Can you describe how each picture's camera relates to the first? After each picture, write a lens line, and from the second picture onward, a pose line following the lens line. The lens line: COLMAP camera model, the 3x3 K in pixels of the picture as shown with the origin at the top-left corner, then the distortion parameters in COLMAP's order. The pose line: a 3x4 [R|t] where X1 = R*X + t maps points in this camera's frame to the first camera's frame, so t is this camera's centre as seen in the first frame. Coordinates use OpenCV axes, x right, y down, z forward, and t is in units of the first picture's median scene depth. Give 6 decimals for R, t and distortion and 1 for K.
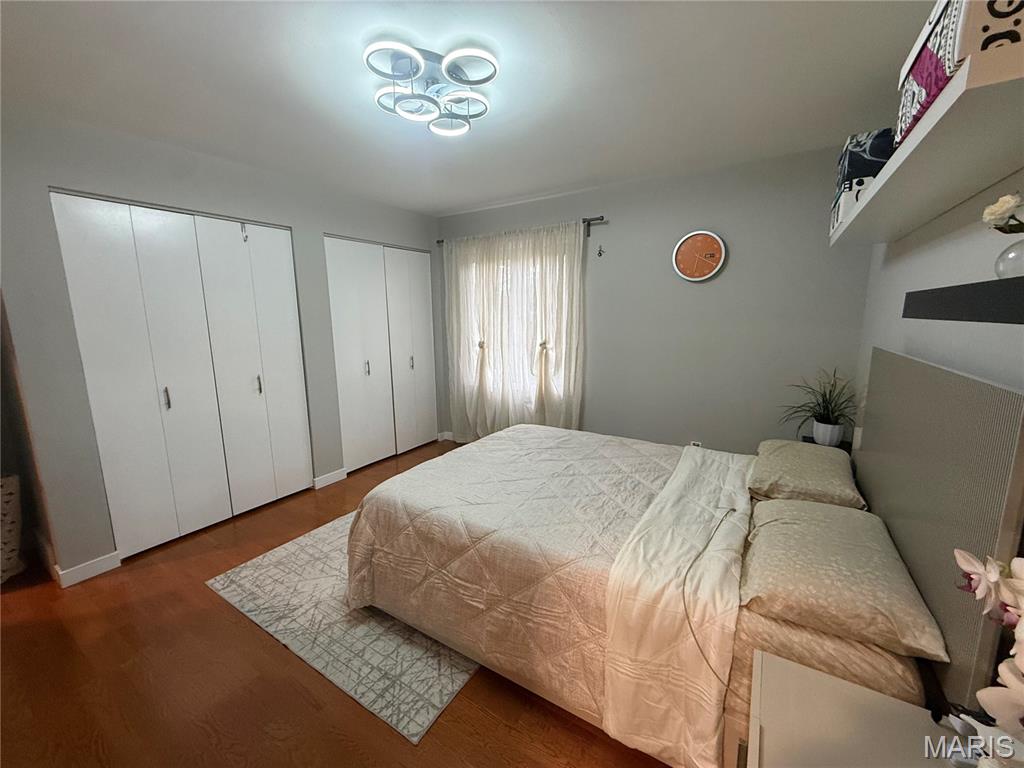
lens RADIAL K [[409.5, 0, 508.0], [0, 409.5, 382.4], [0, 0, 1]] dist [0.000351, 0.000019]
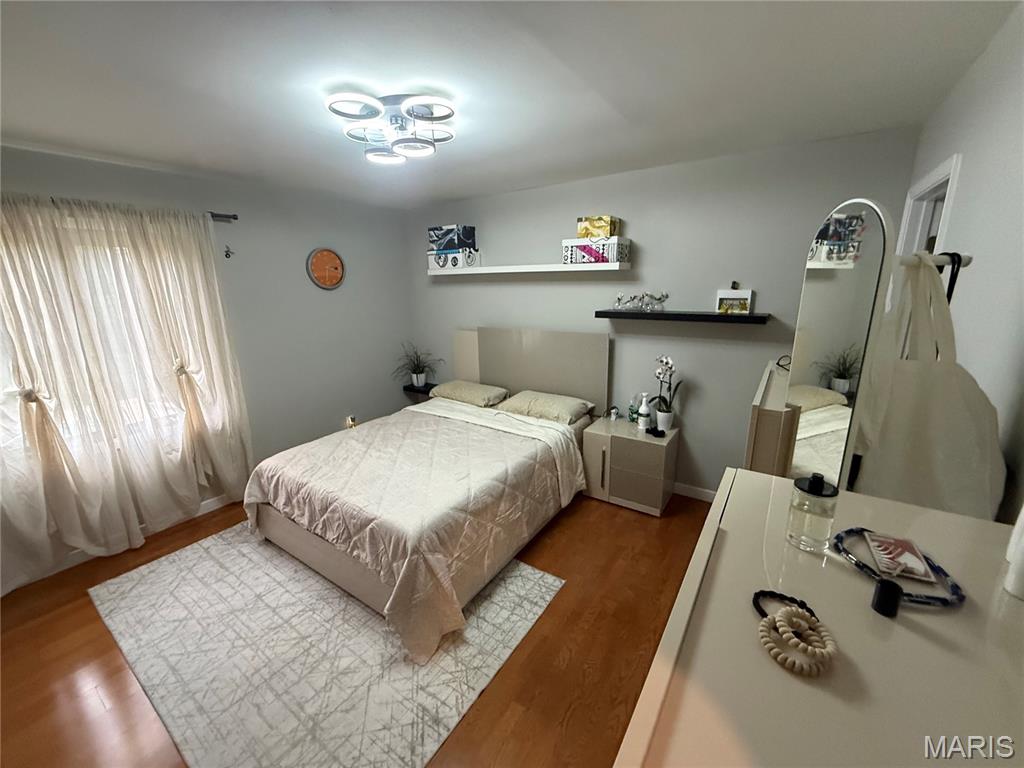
lens RADIAL K [[409.5, 0, 508.0], [0, 409.5, 382.4], [0, 0, 1]] dist [0.000351, 0.000019]
pose [[0.032865, -0.232336, 0.972080, -1.279223], [0.181349, 0.957847, 0.222803, -0.257521], [-0.982870, 0.168963, 0.073614, 0.724411]]
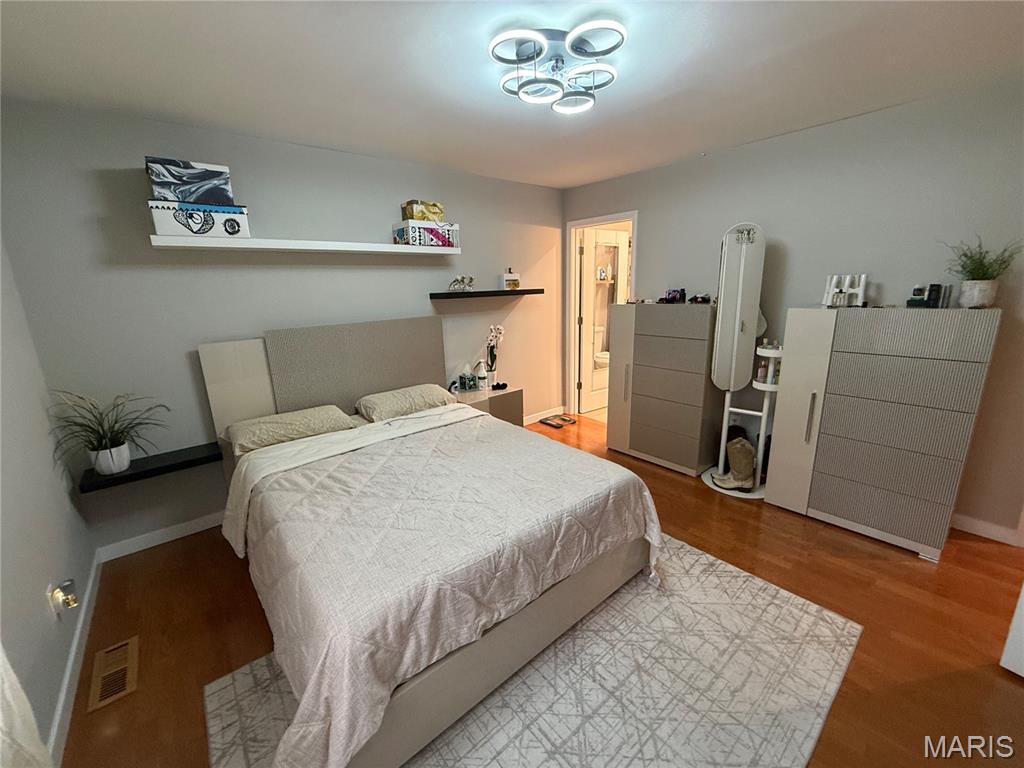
lens RADIAL K [[409.5, 0, 508.0], [0, 409.5, 382.4], [0, 0, 1]] dist [0.000351, 0.000019]
pose [[-0.954593, -0.029020, 0.296496, -0.362878], [0.089225, 0.921709, 0.377480, -0.386384], [-0.284238, 0.386794, -0.877268, 2.082060]]
